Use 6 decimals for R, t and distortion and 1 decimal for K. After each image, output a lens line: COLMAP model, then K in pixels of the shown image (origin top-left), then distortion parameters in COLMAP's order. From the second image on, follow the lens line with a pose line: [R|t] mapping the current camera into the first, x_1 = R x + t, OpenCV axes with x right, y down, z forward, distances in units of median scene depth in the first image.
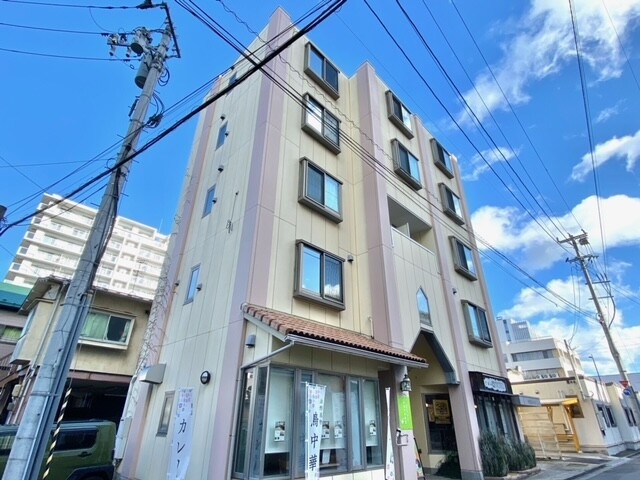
lens RADIAL K [[337.7, 0, 320.0], [0, 337.7, 240.0], [0, 0, 1]] dist [0.022652, -0.019335]
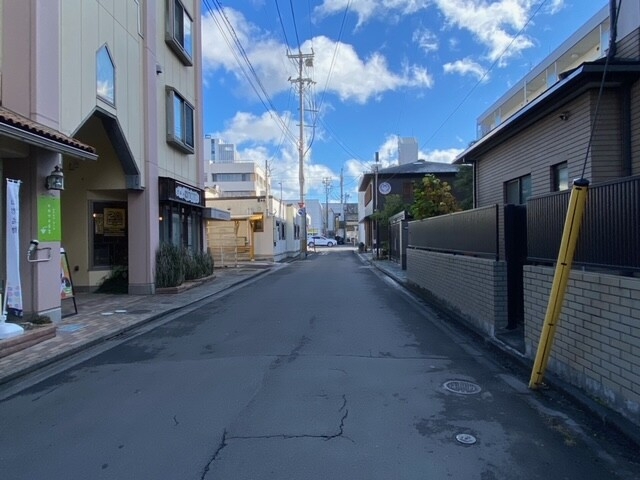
lens RADIAL K [[404.5, 0, 320.0], [0, 404.5, 240.0], [0, 0, 1]] dist [0.050733, -0.061661]
pose [[0.729395, -0.019766, 0.683807, 0.066148], [-0.303626, 0.886379, 0.349490, 0.078113], [-0.613021, -0.462538, 0.640519, 0.108834]]
